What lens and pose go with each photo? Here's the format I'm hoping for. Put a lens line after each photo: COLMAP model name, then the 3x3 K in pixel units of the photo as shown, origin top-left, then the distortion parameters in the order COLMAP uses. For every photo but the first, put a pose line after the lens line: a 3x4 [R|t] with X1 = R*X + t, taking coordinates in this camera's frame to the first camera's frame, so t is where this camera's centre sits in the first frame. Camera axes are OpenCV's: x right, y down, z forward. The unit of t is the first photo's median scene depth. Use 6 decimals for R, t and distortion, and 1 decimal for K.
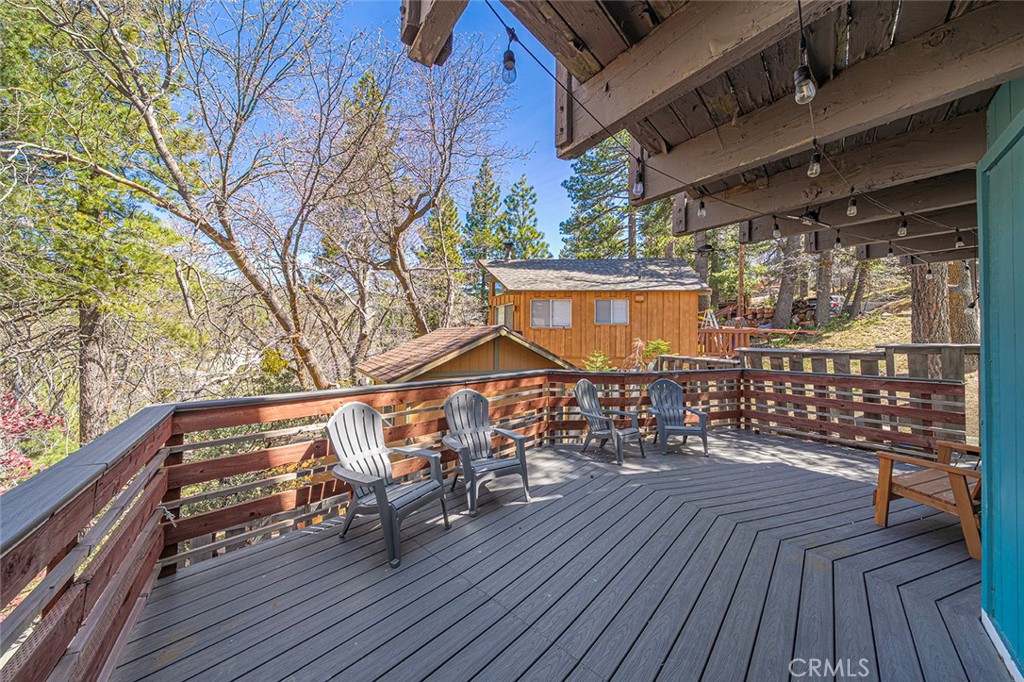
lens RADIAL K [[346.5, 0, 502.5], [0, 346.5, 345.8], [0, 0, 1]] dist [-0.001671, -0.000108]
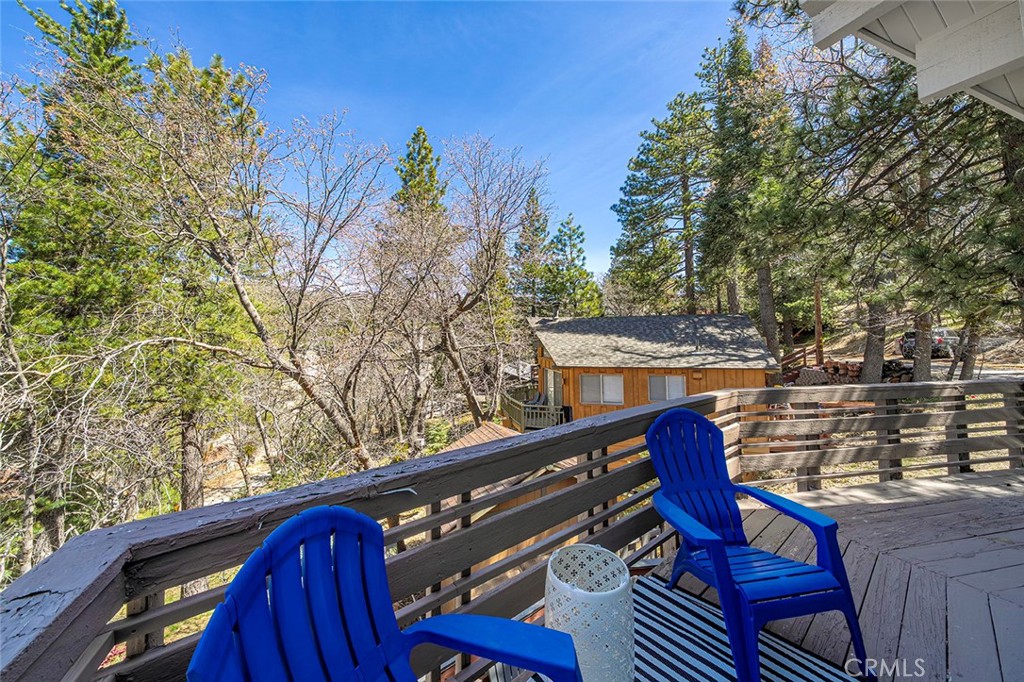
lens RADIAL K [[348.9, 0, 507.9], [0, 348.9, 340.9], [0, 0, 1]] dist [-0.001031, -0.000325]
pose [[0.990564, -0.027821, -0.134197, 0.014340], [0.022785, 0.998983, -0.038914, -0.183343], [0.135143, 0.035489, 0.990190, -0.010314]]
